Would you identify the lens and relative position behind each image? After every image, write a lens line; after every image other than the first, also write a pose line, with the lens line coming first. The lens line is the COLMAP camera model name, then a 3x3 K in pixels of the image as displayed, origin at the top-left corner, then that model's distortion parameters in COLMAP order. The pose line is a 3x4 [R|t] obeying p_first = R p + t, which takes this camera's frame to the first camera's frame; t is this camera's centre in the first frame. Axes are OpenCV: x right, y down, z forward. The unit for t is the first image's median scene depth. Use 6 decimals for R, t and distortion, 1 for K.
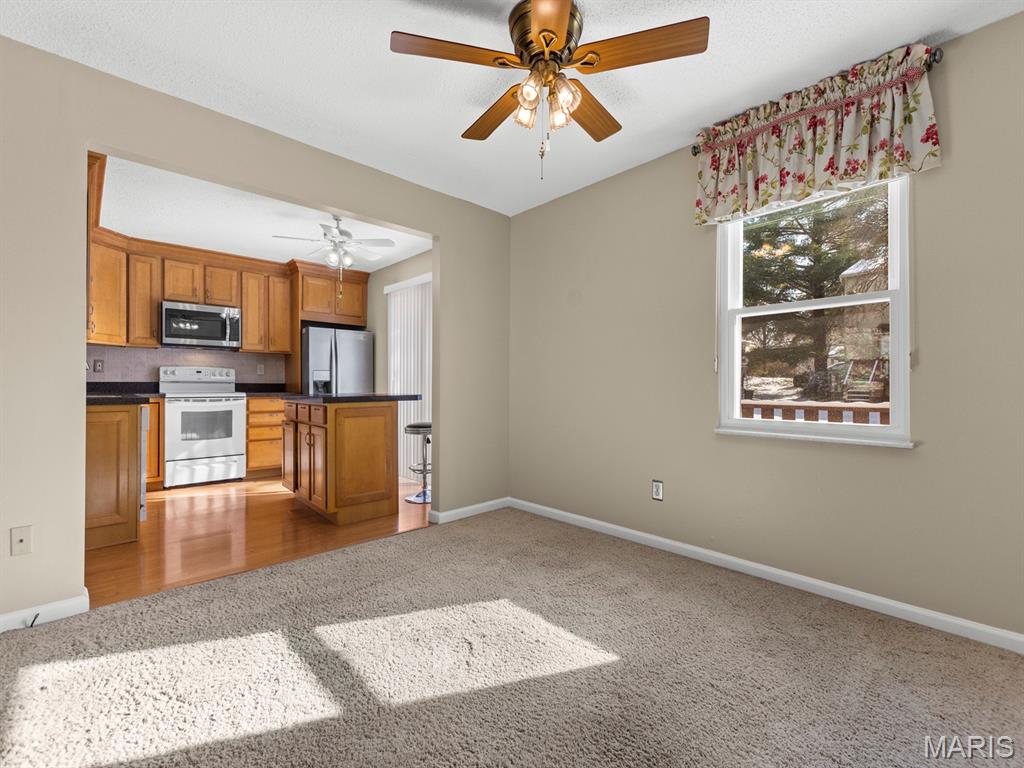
lens RADIAL K [[445.9, 0, 514.3], [0, 445.9, 383.2], [0, 0, 1]] dist [0.001472, -0.000916]
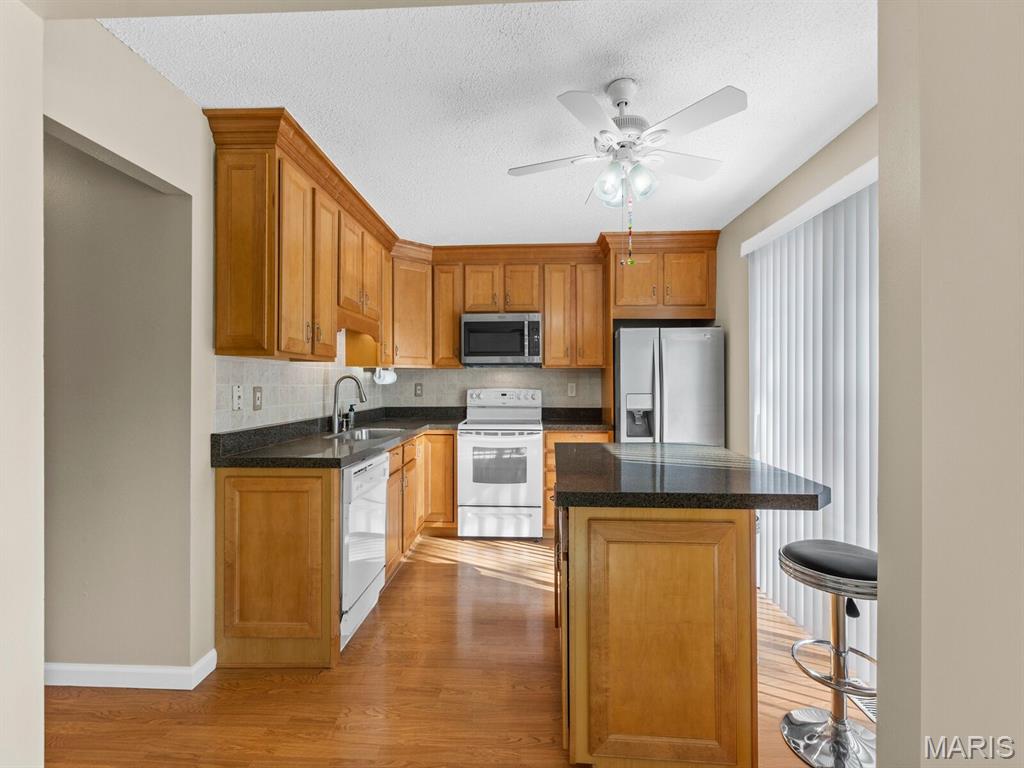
lens RADIAL K [[445.9, 0, 514.3], [0, 445.9, 383.2], [0, 0, 1]] dist [0.001472, -0.000916]
pose [[0.697155, -0.002253, -0.716917, -0.107304], [0.003707, 0.999993, 0.000461, -0.051695], [0.716911, -0.002979, 0.697158, 0.477898]]
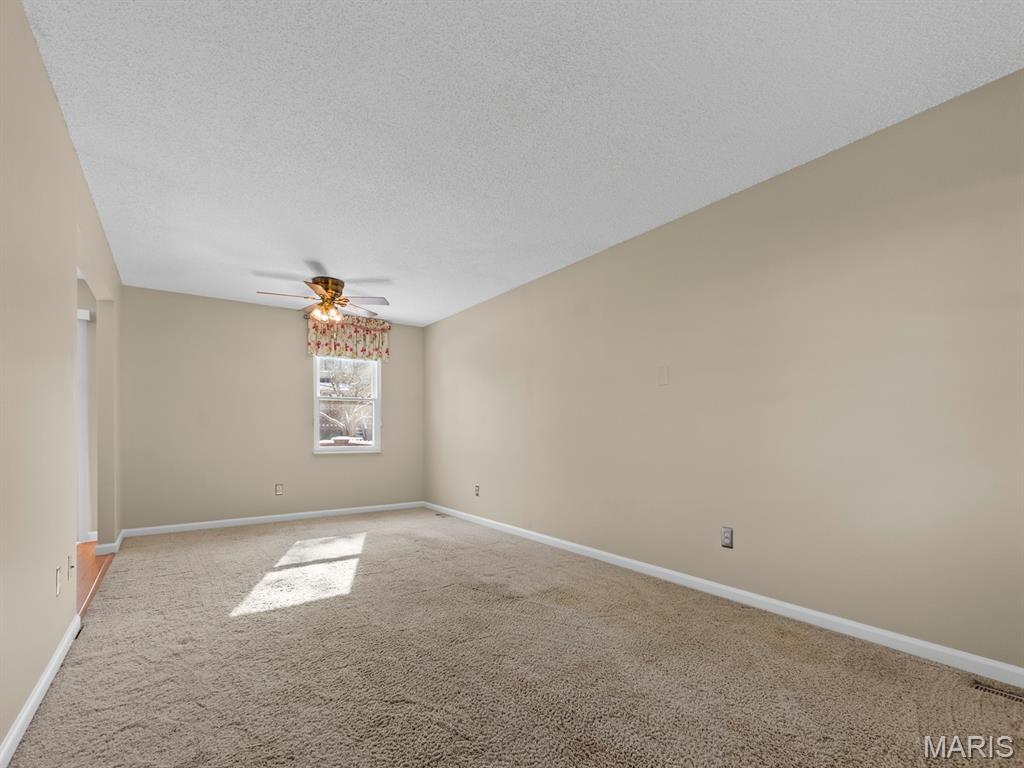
lens RADIAL K [[456.8, 0, 510.8], [0, 456.8, 431.7], [0, 0, 1]] dist [-0.000168, -0.000153]
pose [[0.149089, -0.002199, 0.988821, -0.866865], [-0.004383, 0.999986, 0.002885, -0.004710], [-0.988814, -0.004764, 0.149078, -0.135151]]
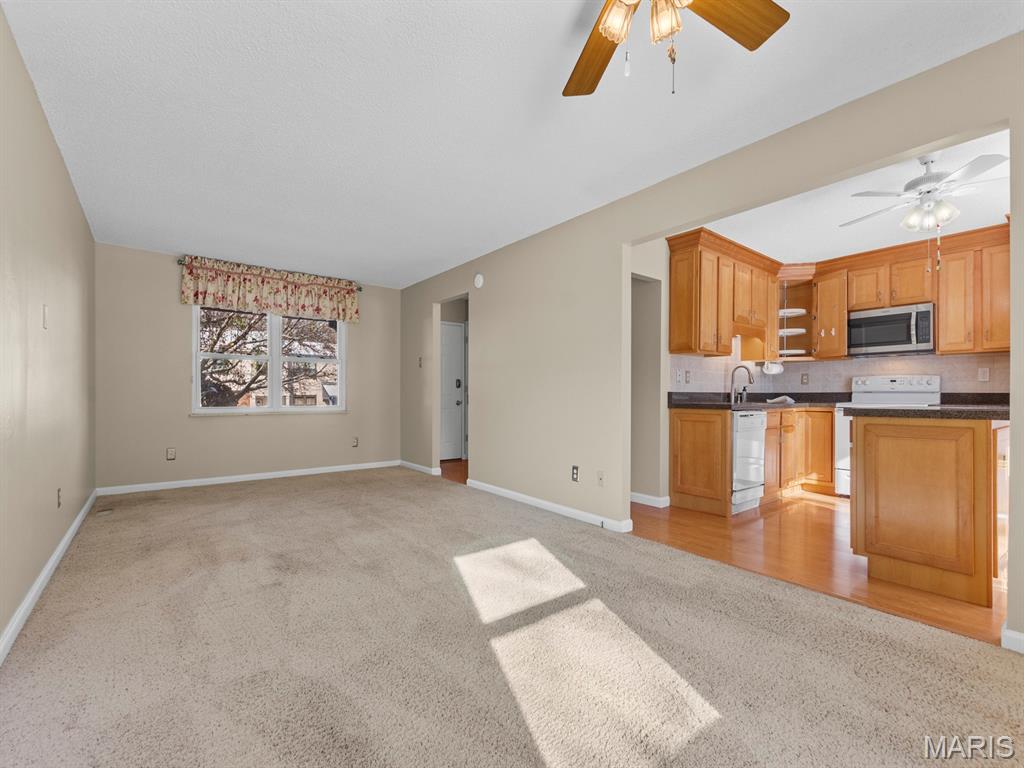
lens RADIAL K [[453.2, 0, 511.0], [0, 453.2, 395.1], [0, 0, 1]] dist [0.010794, -0.000224]
pose [[-0.086941, -0.002550, -0.996210, 0.324479], [-0.000236, 0.999997, -0.002539, 0.006908], [0.996213, 0.000014, -0.086942, 0.330277]]
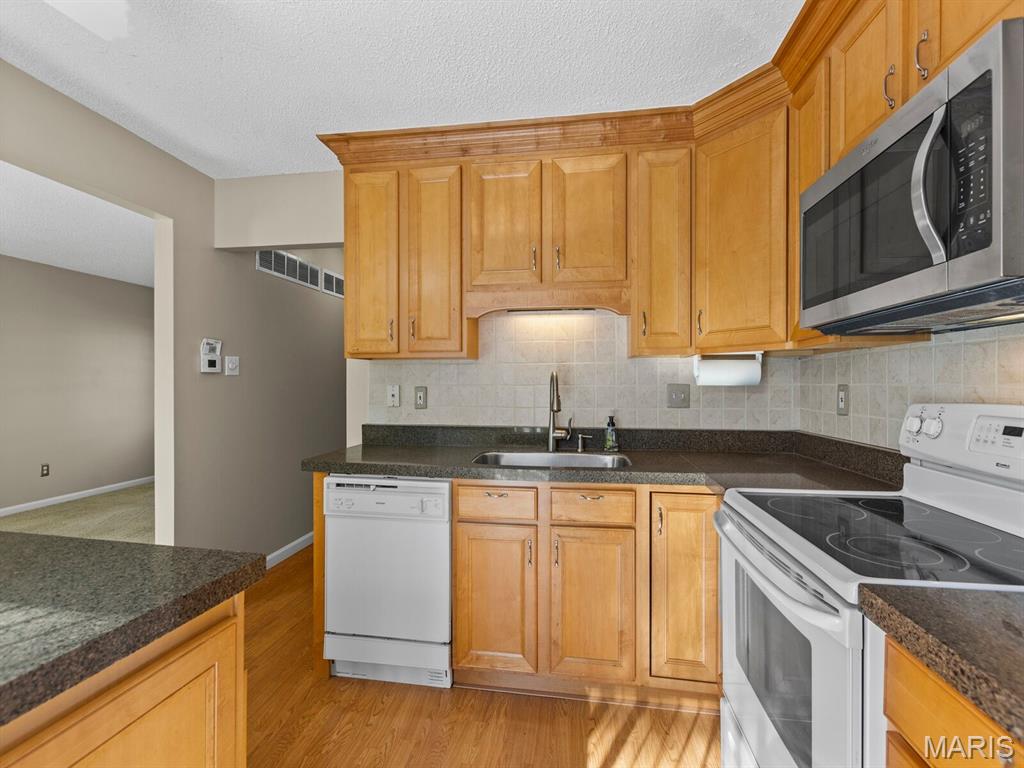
lens RADIAL K [[451.2, 0, 516.1], [0, 451.2, 387.9], [0, 0, 1]] dist [0.002344, 0.000322]
pose [[-0.784449, -0.000770, -0.620193, -0.436906], [-0.004113, 0.999984, 0.003960, -0.049629], [0.620180, 0.005657, -0.784440, 1.124133]]
